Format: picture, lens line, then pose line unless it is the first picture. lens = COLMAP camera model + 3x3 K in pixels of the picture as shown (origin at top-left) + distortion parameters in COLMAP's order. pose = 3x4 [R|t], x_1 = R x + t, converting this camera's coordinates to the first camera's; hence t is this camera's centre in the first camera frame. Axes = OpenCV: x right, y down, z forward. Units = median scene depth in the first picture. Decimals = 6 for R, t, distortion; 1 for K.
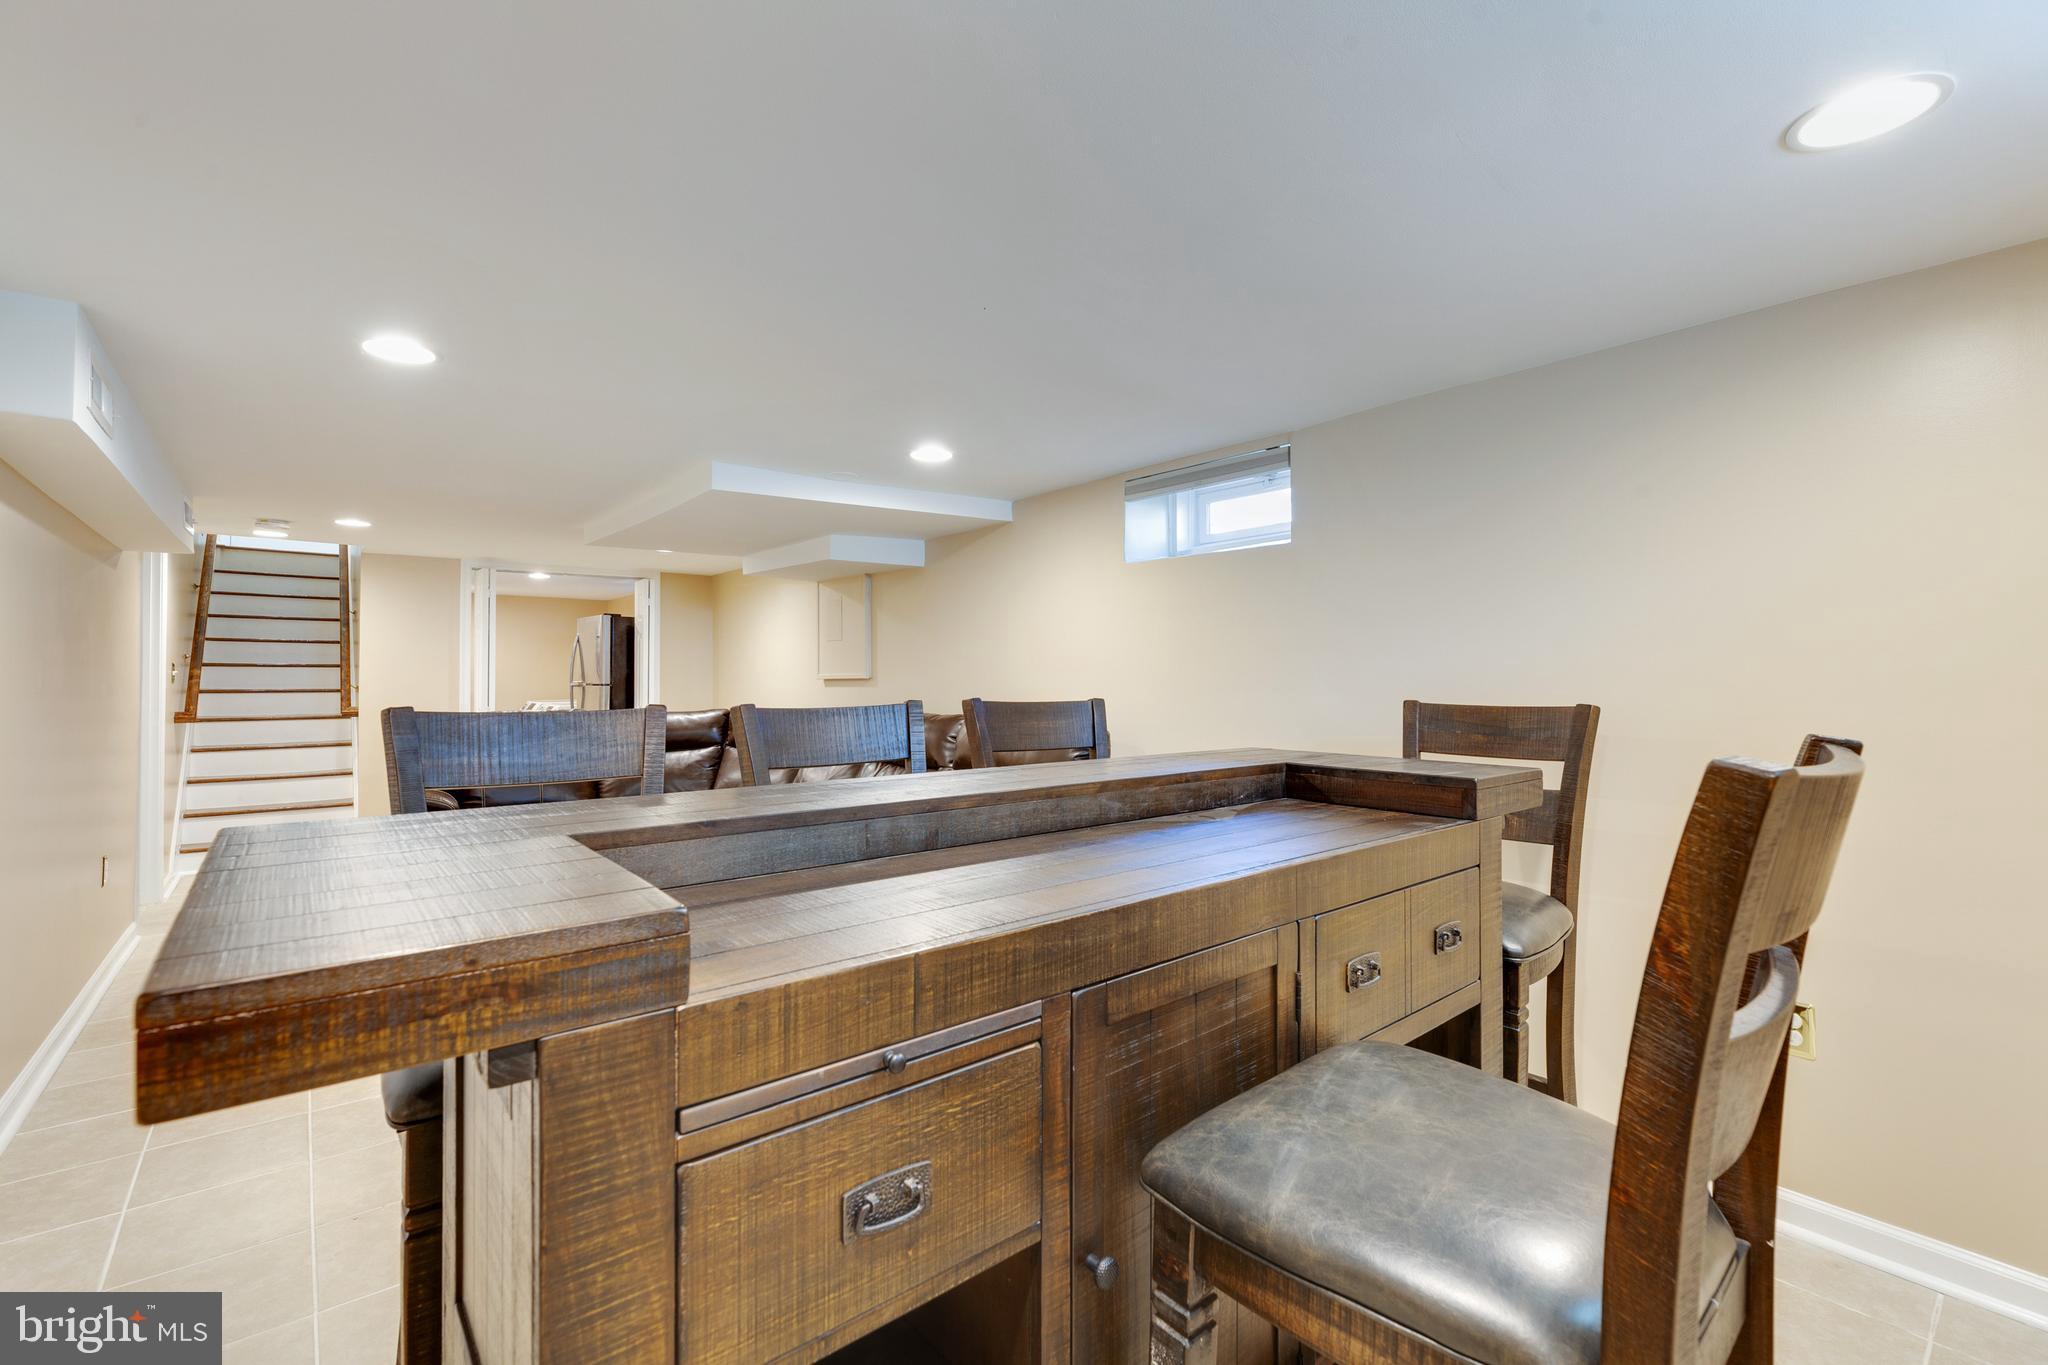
lens RADIAL K [[864.5, 0, 1007.5], [0, 864.5, 671.9], [0, 0, 1]] dist [-0.002092, 0.002805]
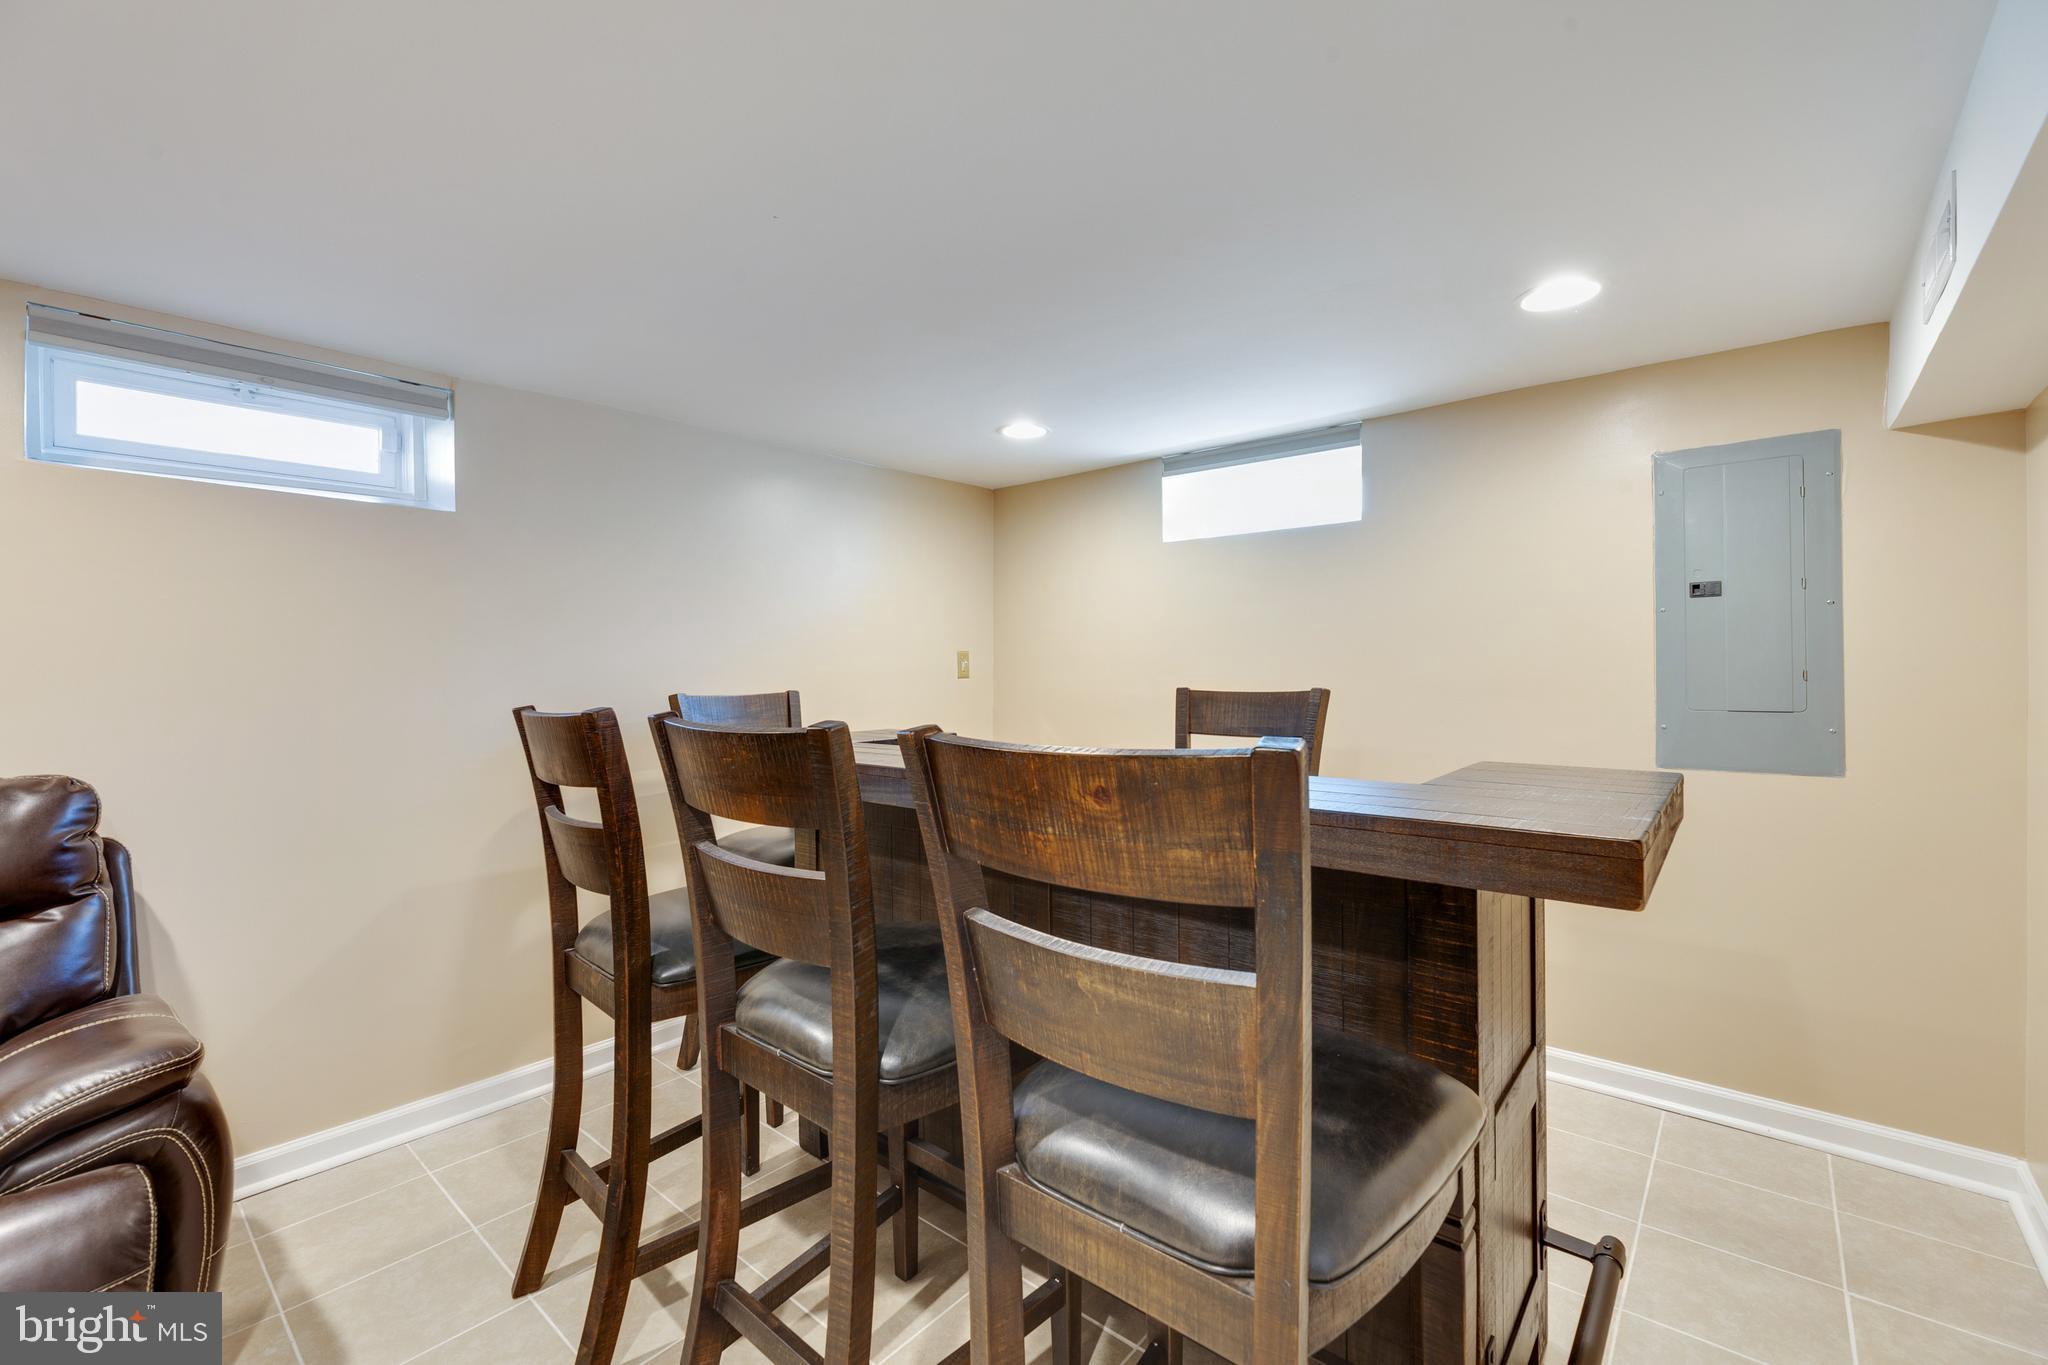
lens RADIAL K [[864.5, 0, 1021.1], [0, 864.5, 679.6], [0, 0, 1]] dist [-0.002092, 0.002805]
pose [[-0.159166, -0.010475, 0.987196, -0.264771], [0.000490, 0.999943, 0.010690, 0.000163], [-0.987252, 0.002185, -0.159152, 0.279788]]
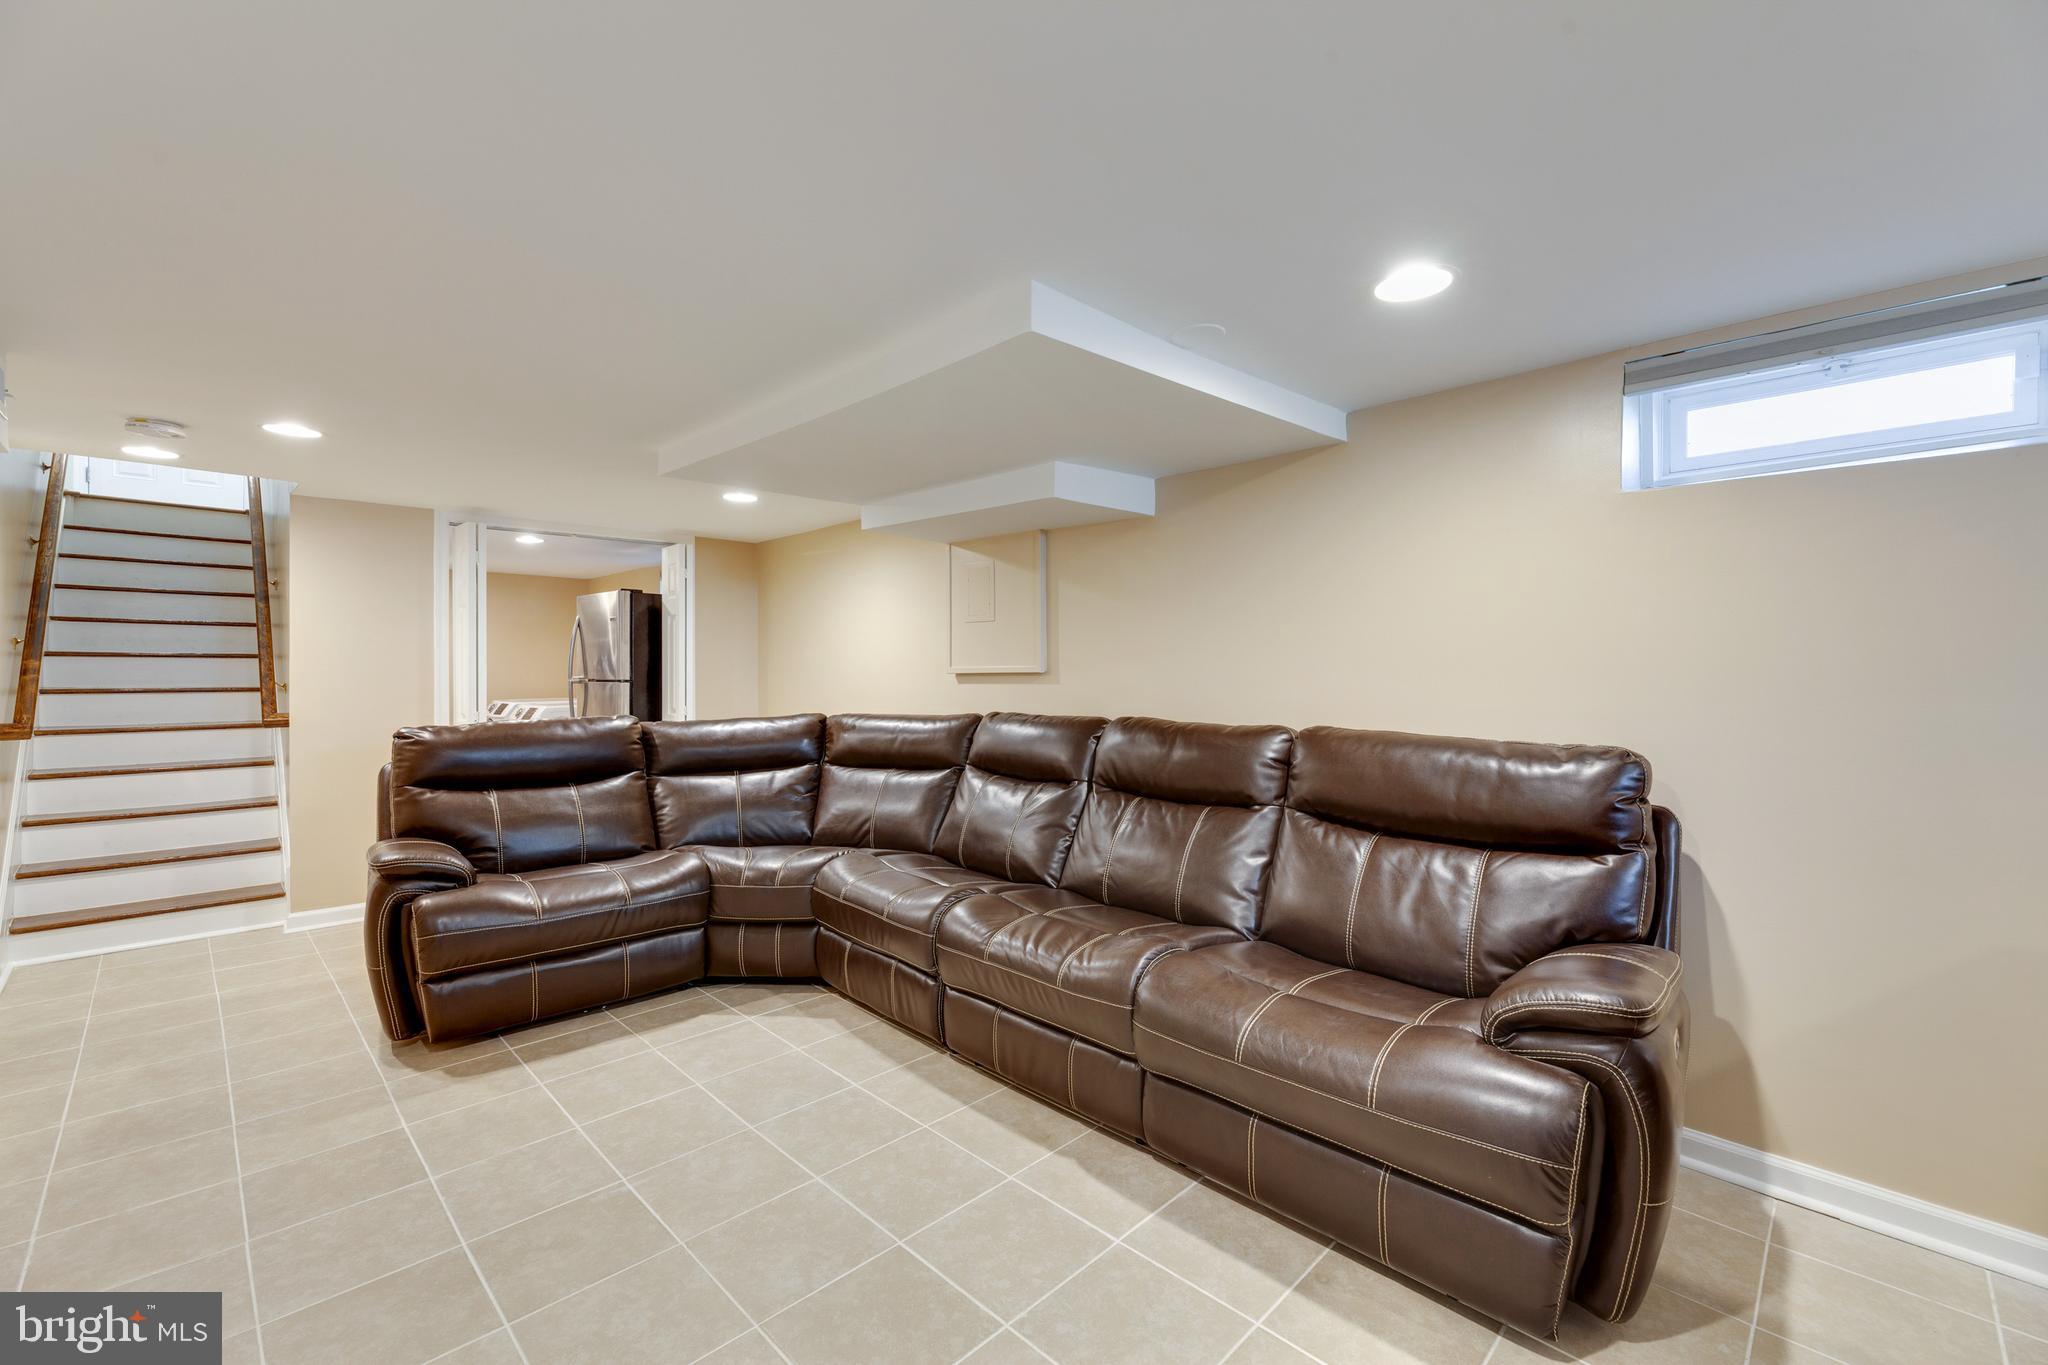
lens RADIAL K [[864.5, 0, 1041.7], [0, 864.5, 680.0], [0, 0, 1]] dist [-0.002092, 0.002805]
pose [[0.995214, -0.002180, 0.097691, -0.200459], [0.000535, 0.999858, 0.016866, 0.001370], [-0.097714, -0.016733, 0.995074, 0.228351]]
